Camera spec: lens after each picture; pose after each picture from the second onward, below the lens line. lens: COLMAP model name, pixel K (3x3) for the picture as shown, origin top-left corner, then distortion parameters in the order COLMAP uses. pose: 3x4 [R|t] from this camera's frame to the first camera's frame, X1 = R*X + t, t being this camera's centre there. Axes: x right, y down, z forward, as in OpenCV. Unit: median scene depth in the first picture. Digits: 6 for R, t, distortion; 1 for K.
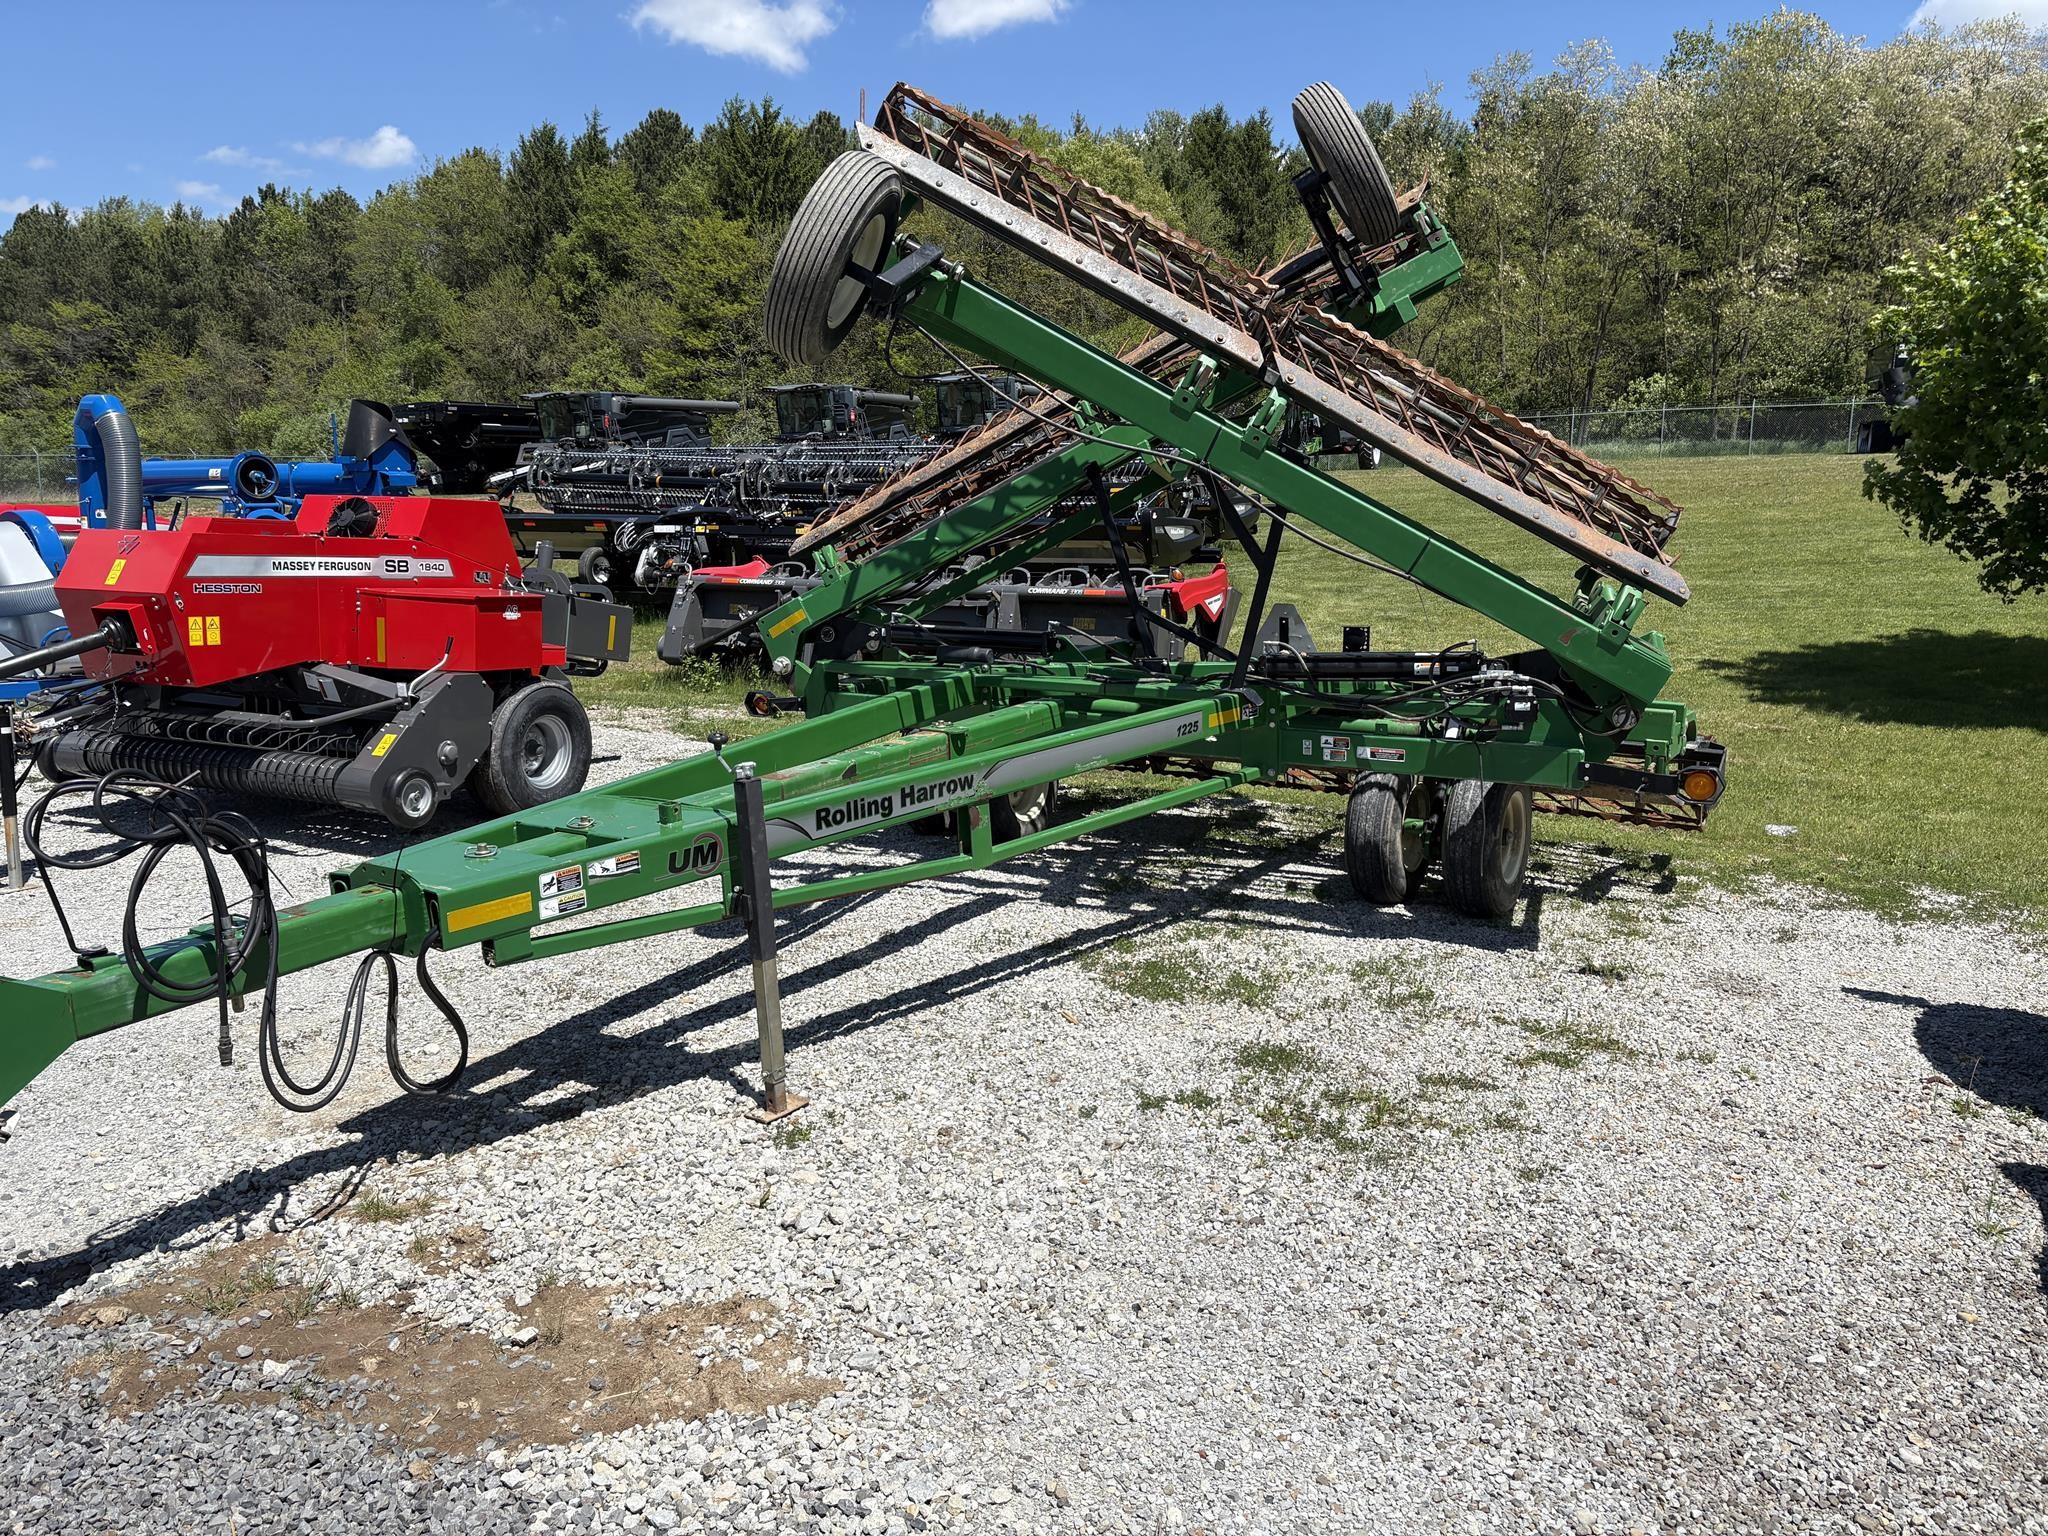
lens RADIAL K [[1542.3, 0, 1035.4], [0, 1542.3, 784.3], [0, 0, 1]] dist [0.050371, -0.052630]
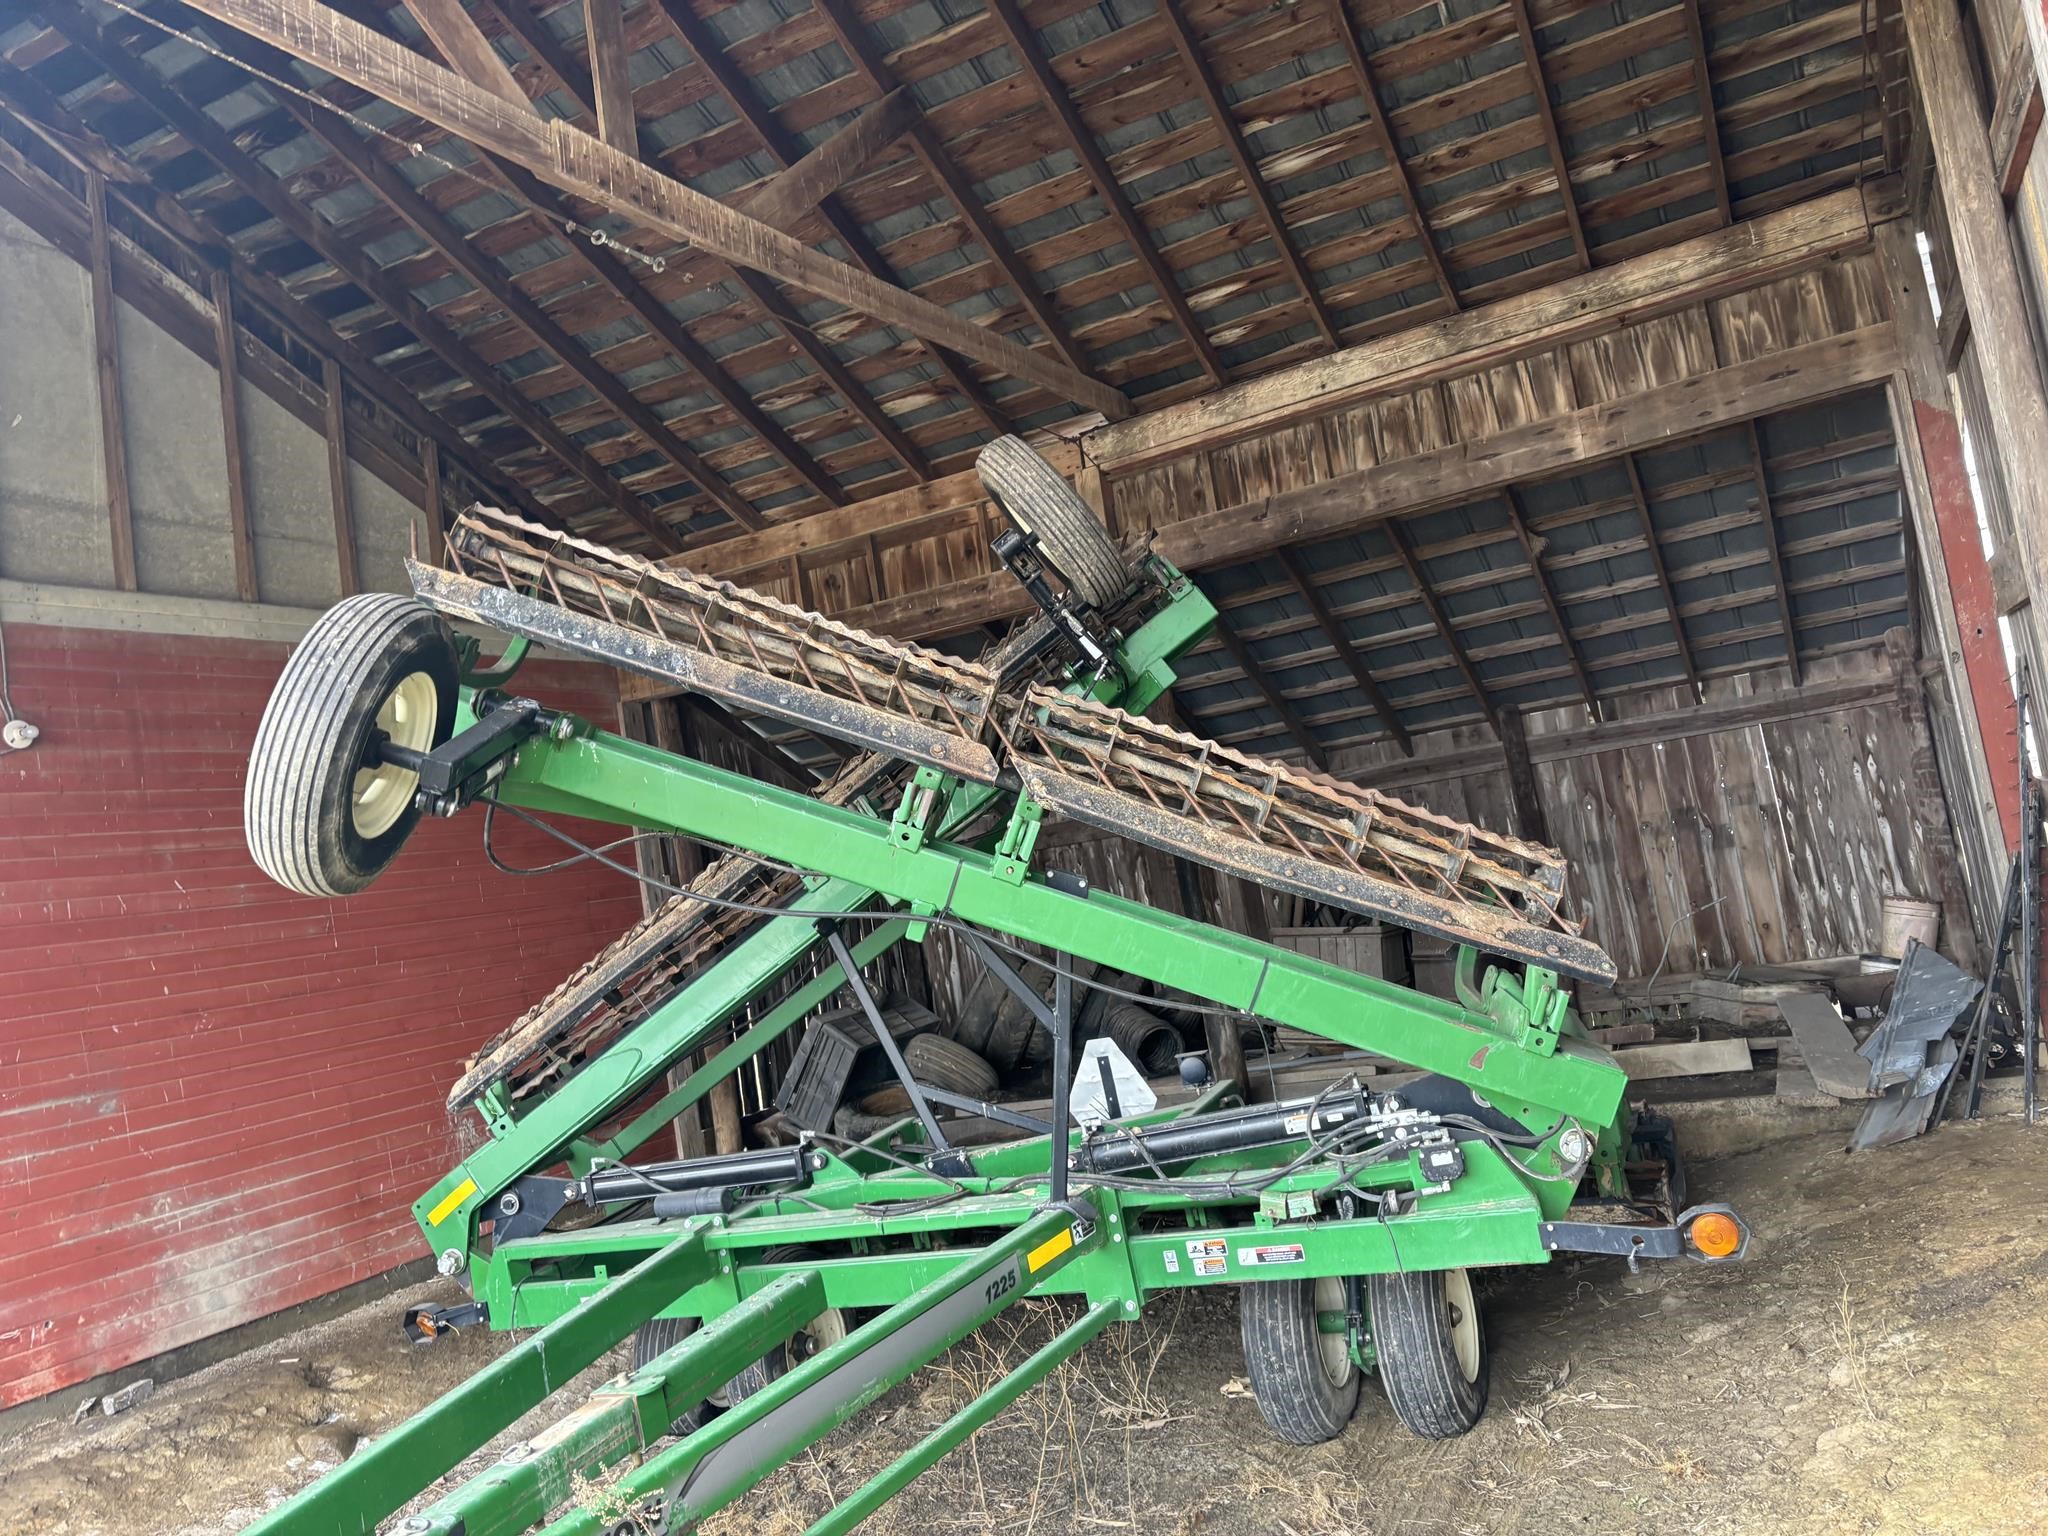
lens RADIAL K [[1542.3, 0, 1032.8], [0, 1542.3, 763.4], [0, 0, 1]] dist [0.050371, -0.052630]
pose [[0.975263, -0.173394, 0.137101, 0.061787], [0.202641, 0.949097, -0.241144, -0.092312], [-0.088309, 0.262961, 0.960756, 0.280255]]
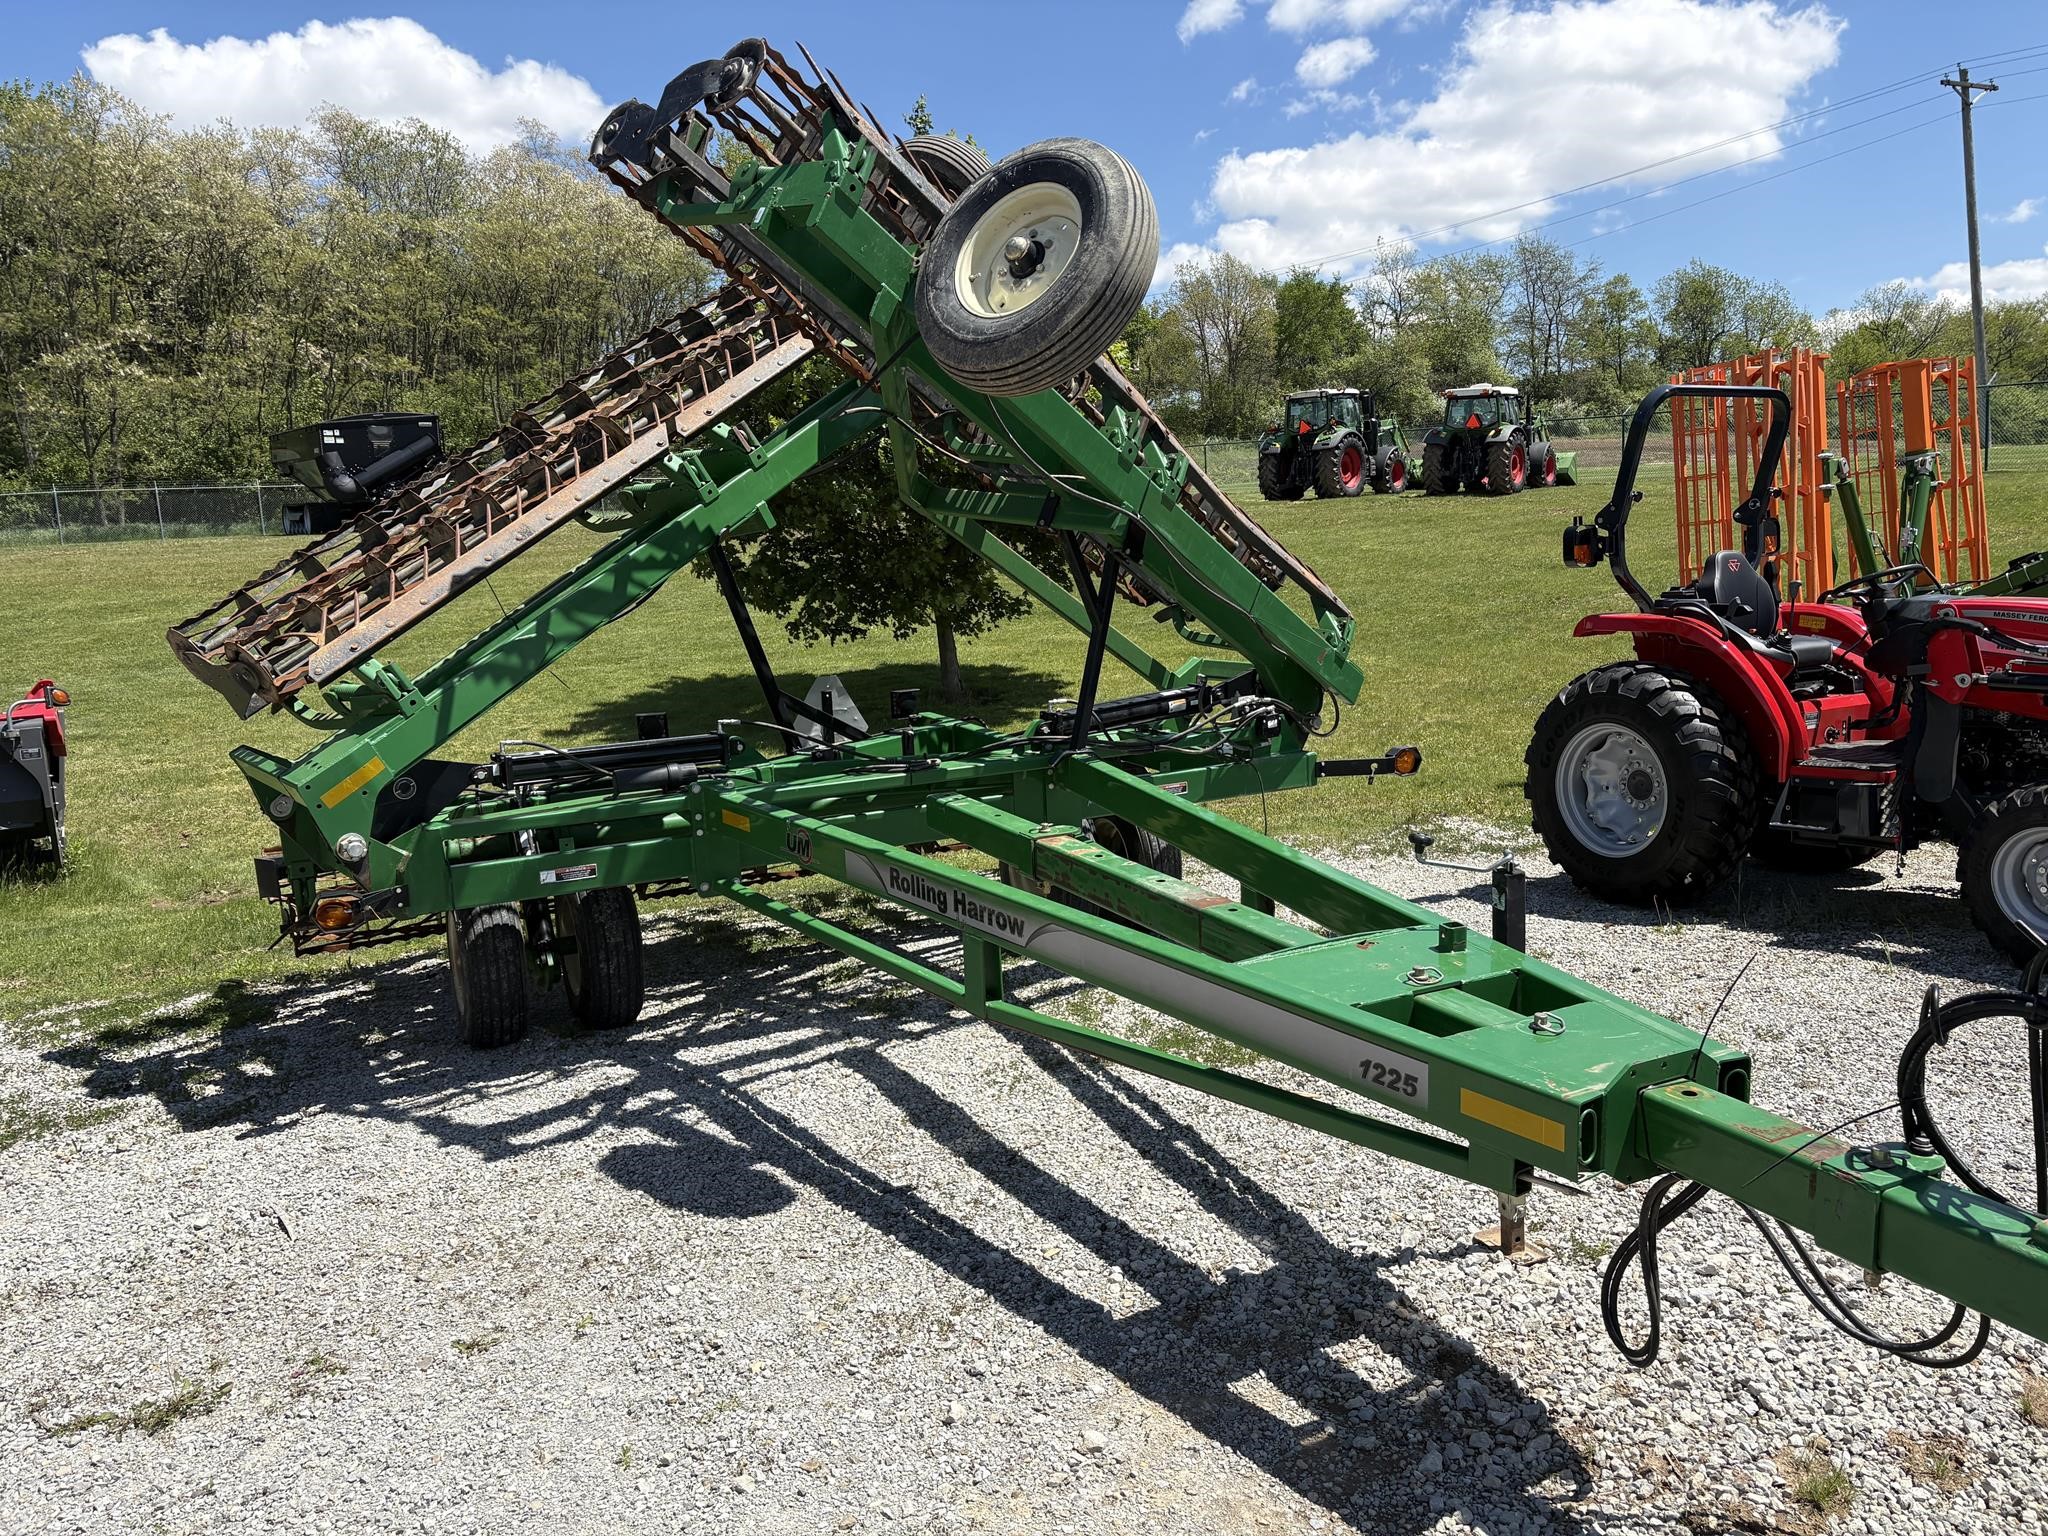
lens RADIAL K [[1542.3, 0, 1028.9], [0, 1542.3, 770.7], [0, 0, 1]] dist [0.050371, -0.052630]
pose [[0.527605, -0.153471, 0.835511, -0.761982], [0.204452, 0.977575, 0.050460, -0.113533], [-0.824519, 0.144199, 0.547152, 0.550073]]
